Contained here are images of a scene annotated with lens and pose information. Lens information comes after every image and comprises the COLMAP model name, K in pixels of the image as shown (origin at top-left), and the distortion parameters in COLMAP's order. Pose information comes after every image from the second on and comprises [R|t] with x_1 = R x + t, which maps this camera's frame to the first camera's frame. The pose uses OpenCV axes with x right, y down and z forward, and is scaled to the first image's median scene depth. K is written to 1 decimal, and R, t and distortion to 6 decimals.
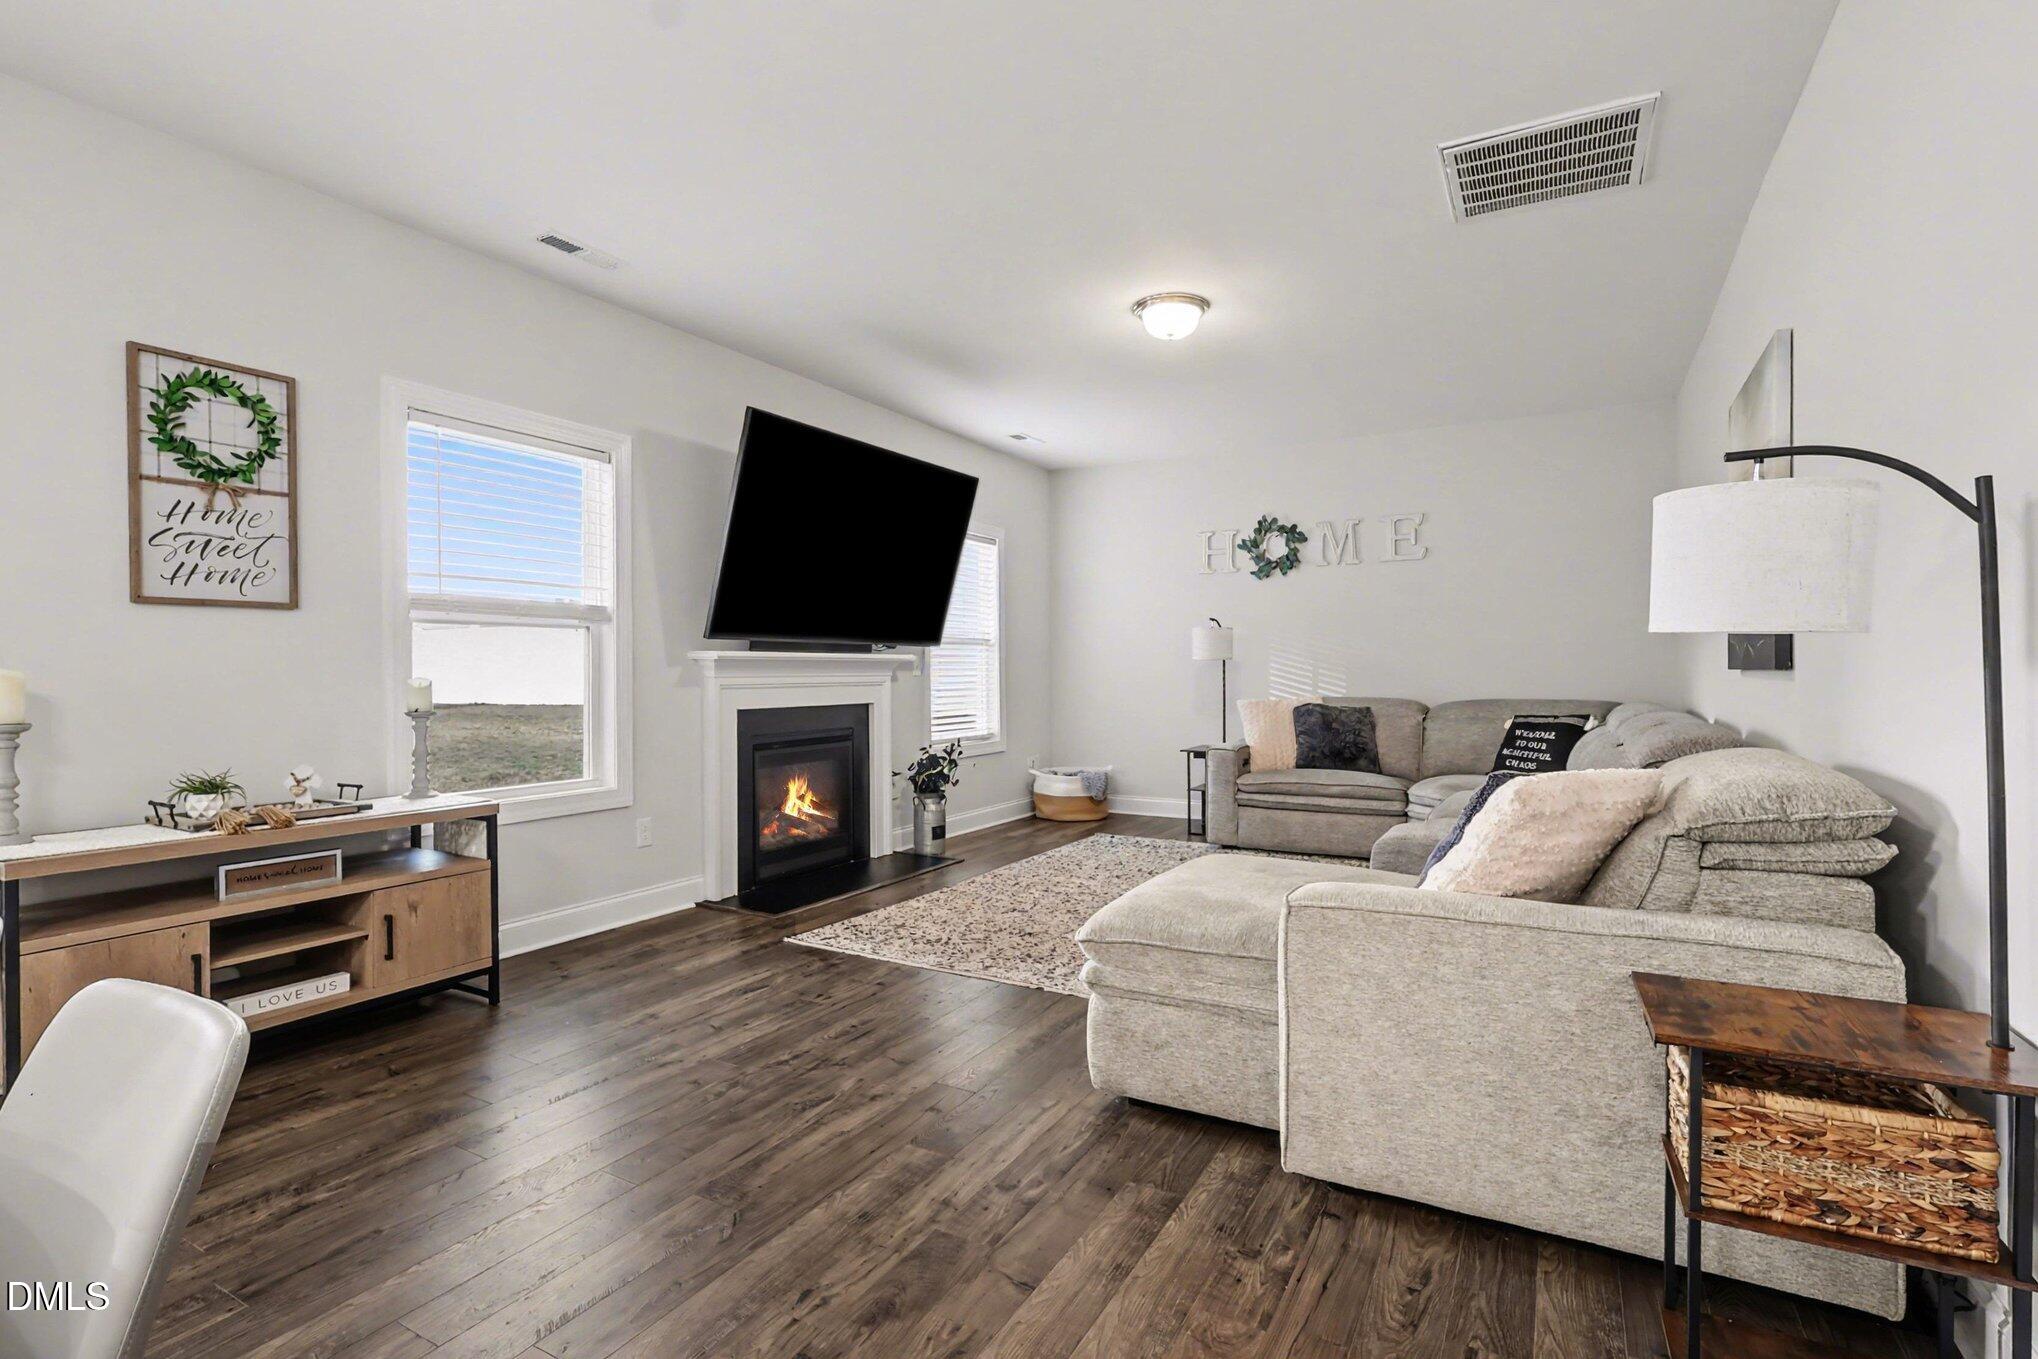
lens RADIAL K [[991.6, 0, 1037.6], [0, 991.6, 687.1], [0, 0, 1]] dist [-0.009266, 0.002357]
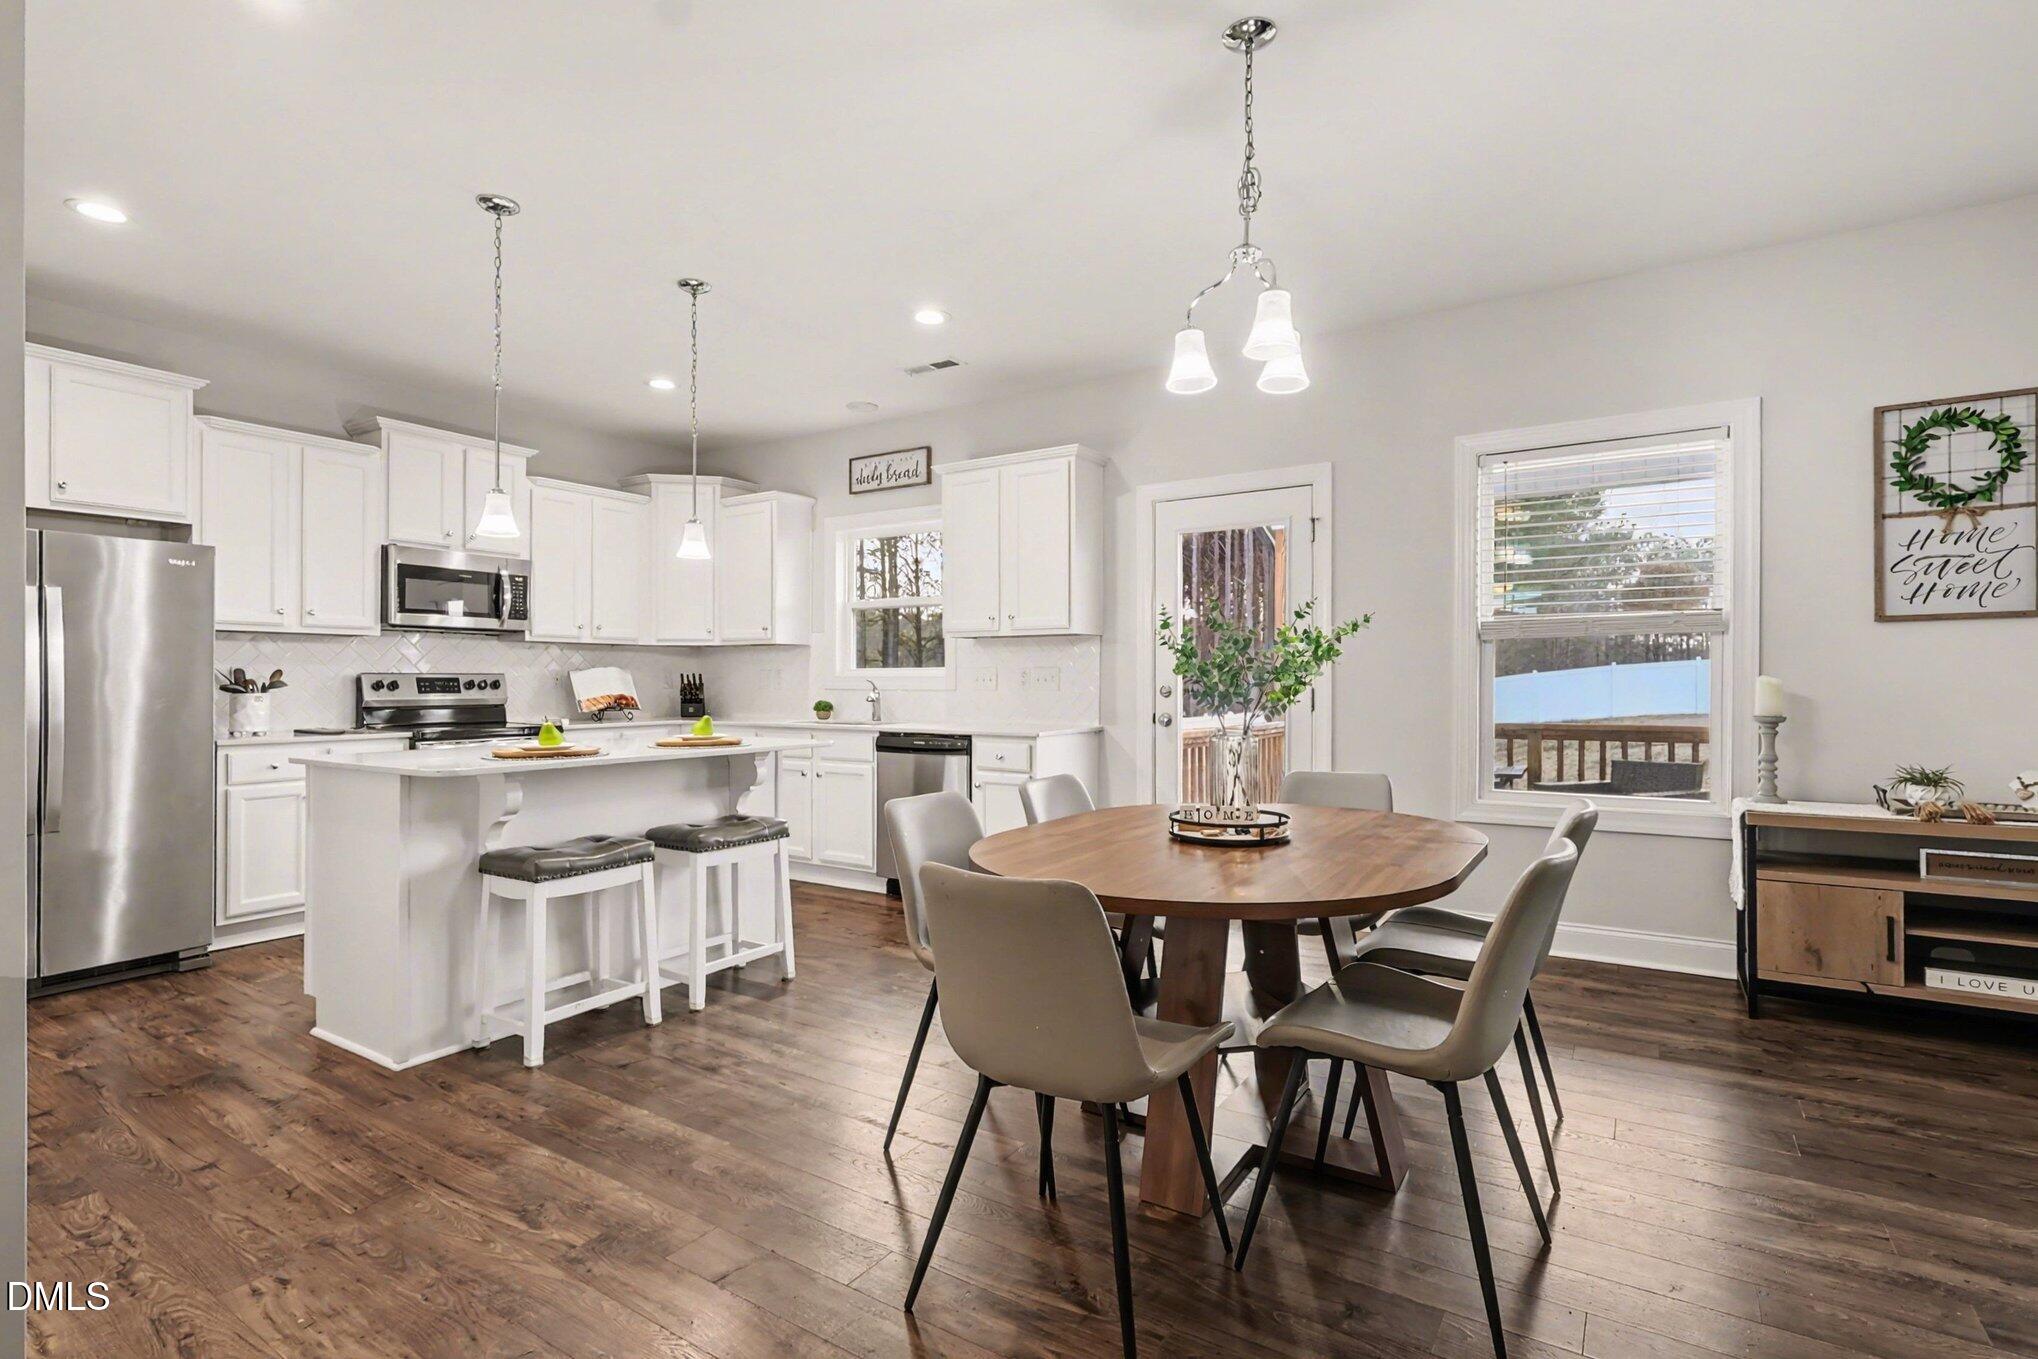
lens RADIAL K [[965.8, 0, 1032.4], [0, 965.8, 675.6], [0, 0, 1]] dist [-0.001666, 0.001347]
pose [[-0.029653, -0.010444, -0.999506, 0.264789], [-0.007415, 0.999920, -0.010229, -0.000181], [0.999533, 0.007108, -0.029728, -0.000735]]
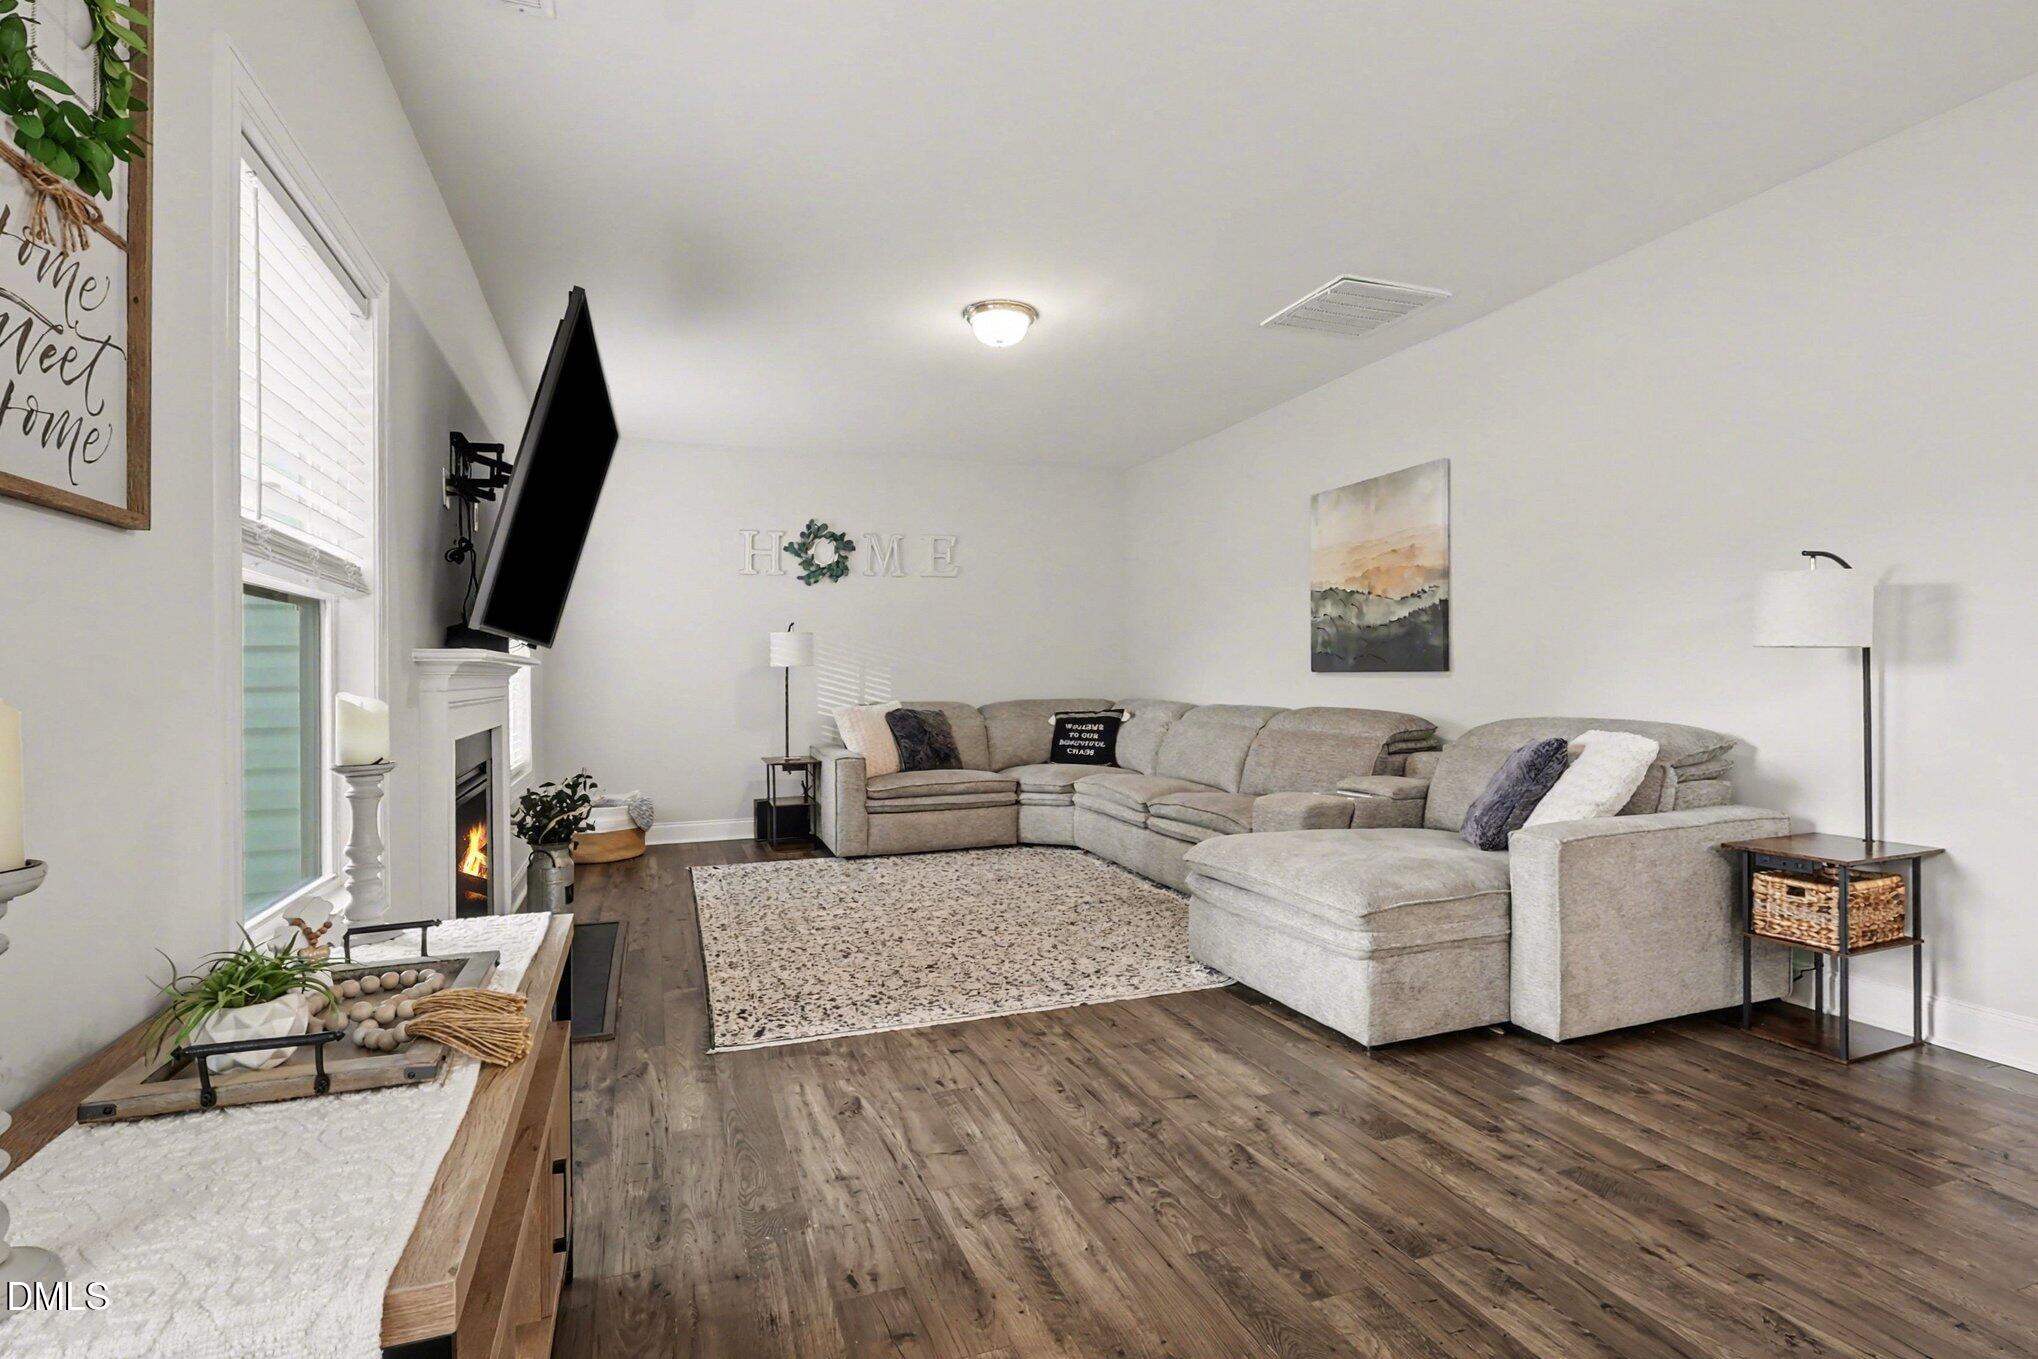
lens RADIAL K [[991.6, 0, 997.0], [0, 991.6, 681.2], [0, 0, 1]] dist [-0.009266, 0.002357]
pose [[0.645500, -0.008830, 0.763709, -0.846096], [0.021761, 0.999740, -0.006834, -0.004919], [-0.763450, 0.021031, 0.645524, 0.472944]]
